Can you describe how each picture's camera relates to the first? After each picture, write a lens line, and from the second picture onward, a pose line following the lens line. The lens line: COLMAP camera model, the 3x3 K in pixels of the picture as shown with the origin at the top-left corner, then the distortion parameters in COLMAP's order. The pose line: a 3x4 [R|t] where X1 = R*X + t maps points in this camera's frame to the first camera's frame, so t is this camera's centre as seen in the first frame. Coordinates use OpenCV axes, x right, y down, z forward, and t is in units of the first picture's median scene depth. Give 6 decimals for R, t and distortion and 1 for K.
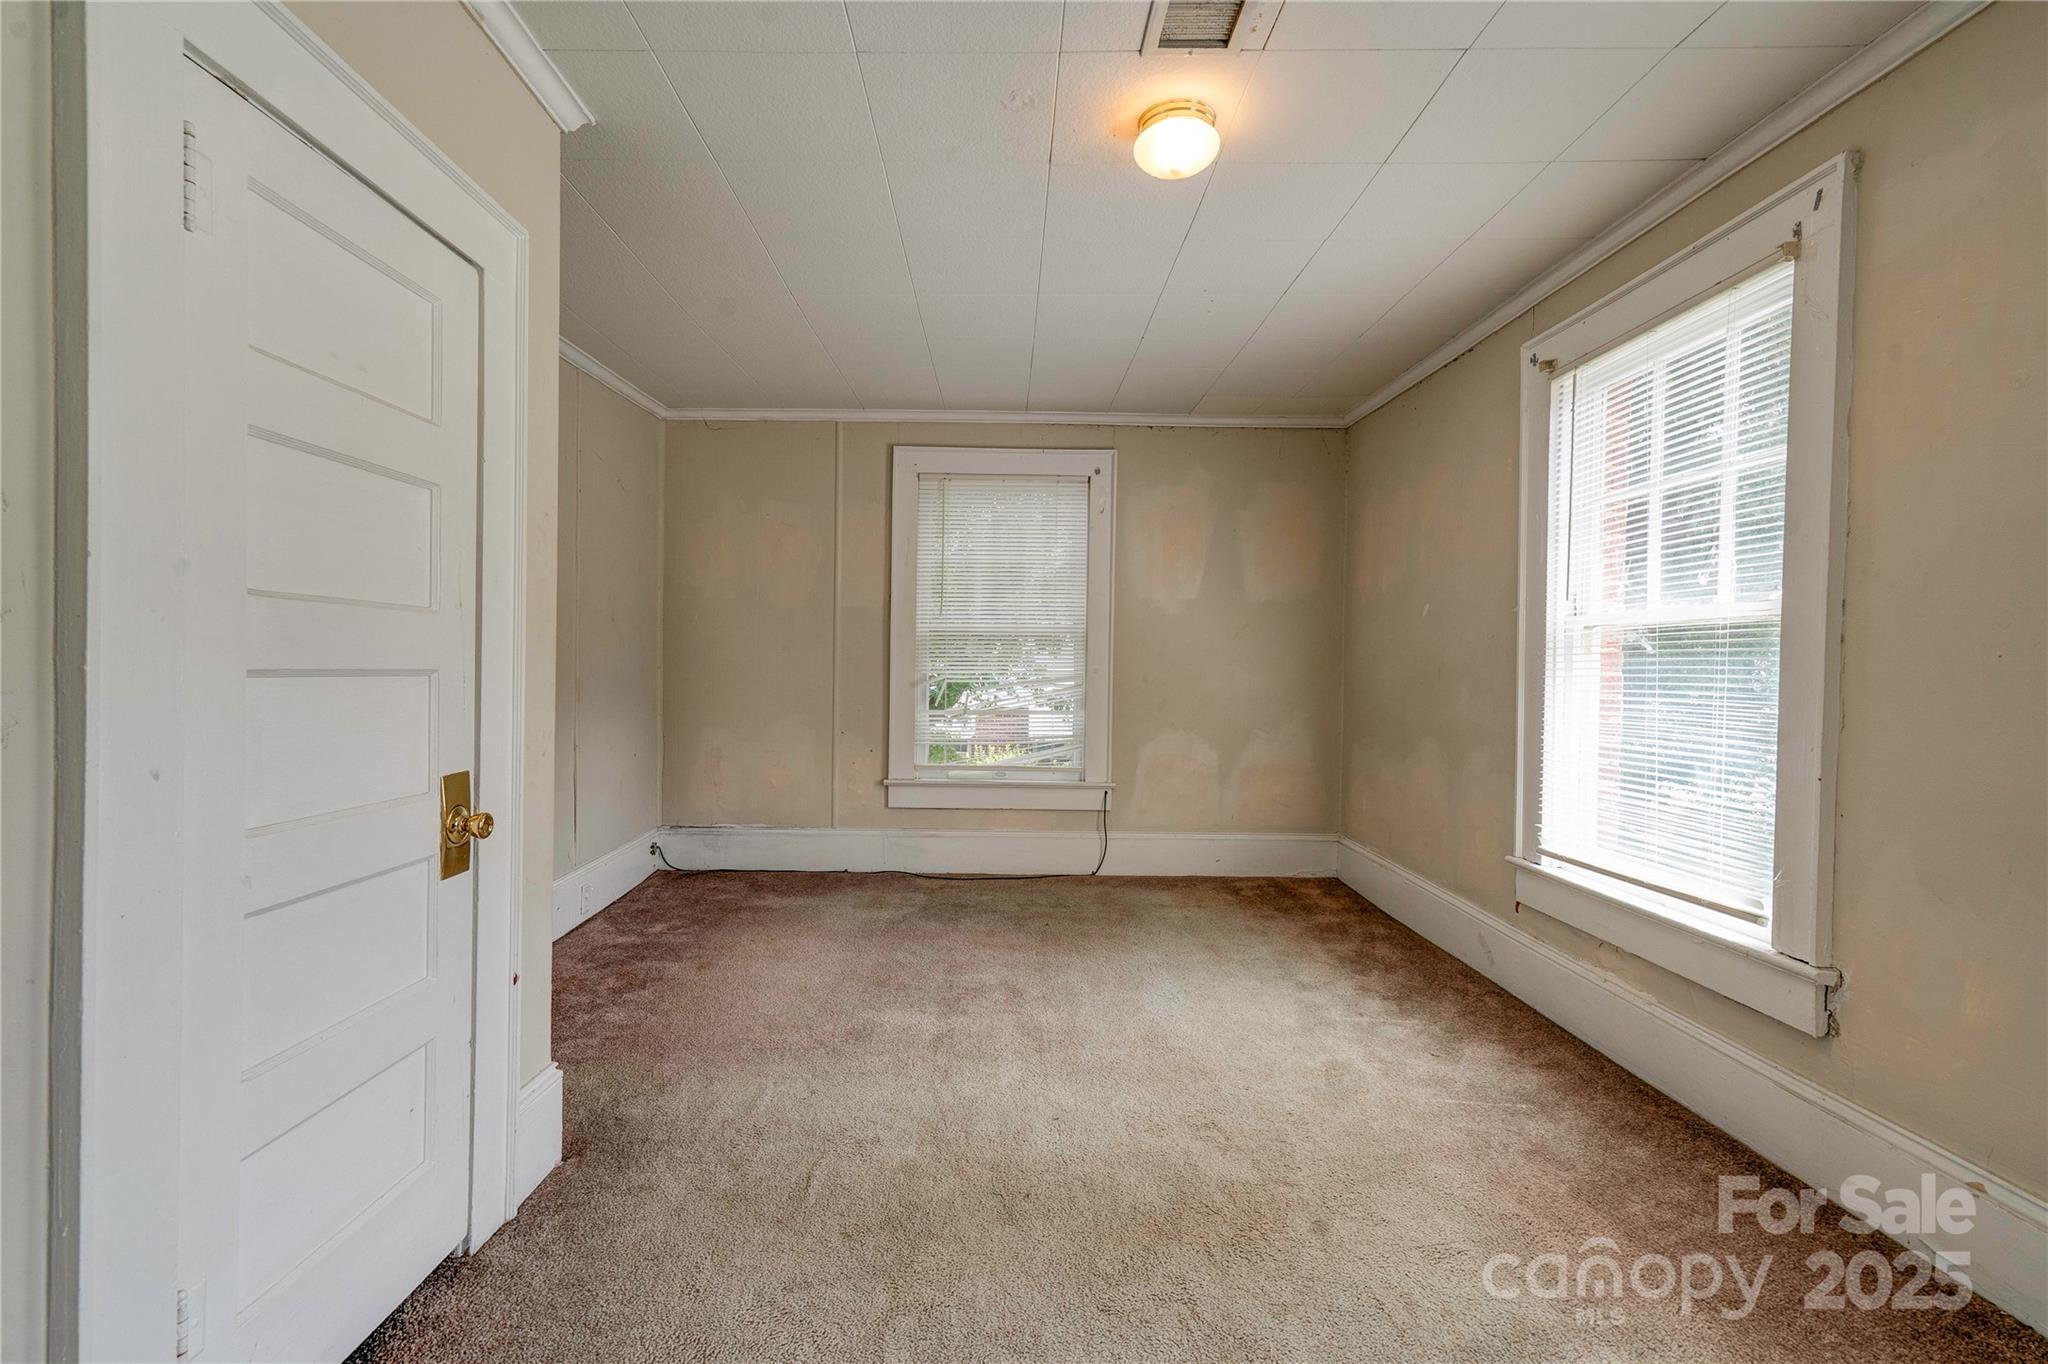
lens RADIAL K [[958.1, 0, 1022.9], [0, 958.1, 679.5], [0, 0, 1]] dist [-0.003093, 0.010949]
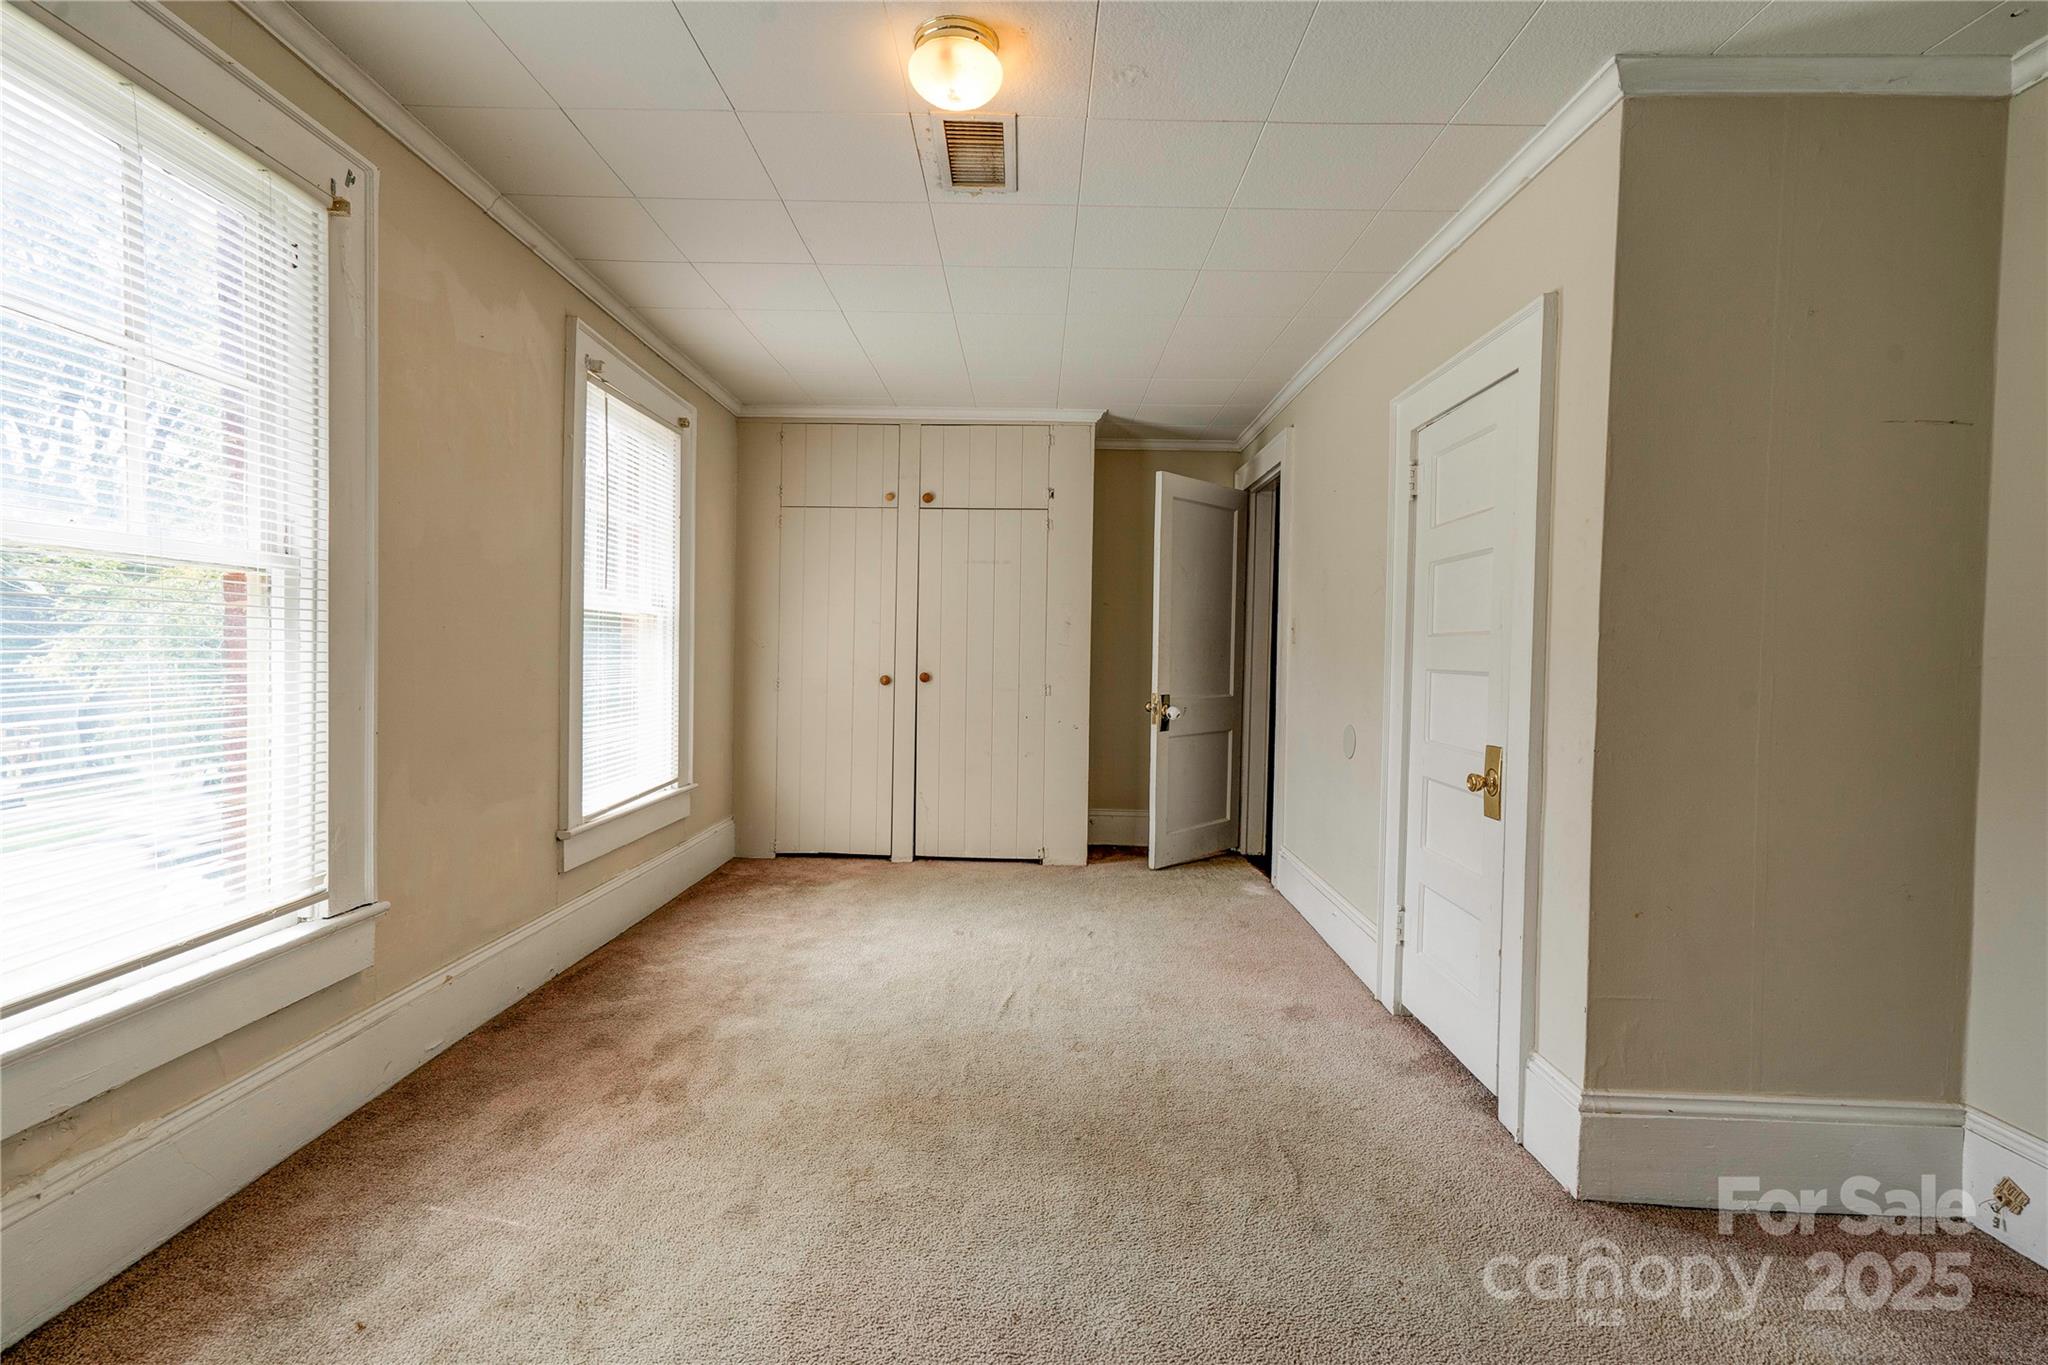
lens RADIAL K [[958.1, 0, 1017.8], [0, 958.1, 681.5], [0, 0, 1]] dist [-0.003093, 0.010949]
pose [[-0.998786, -0.035516, 0.034144, 0.053262], [-0.033939, 0.998379, 0.045699, -0.030439], [-0.035712, 0.044485, -0.998372, 2.011718]]
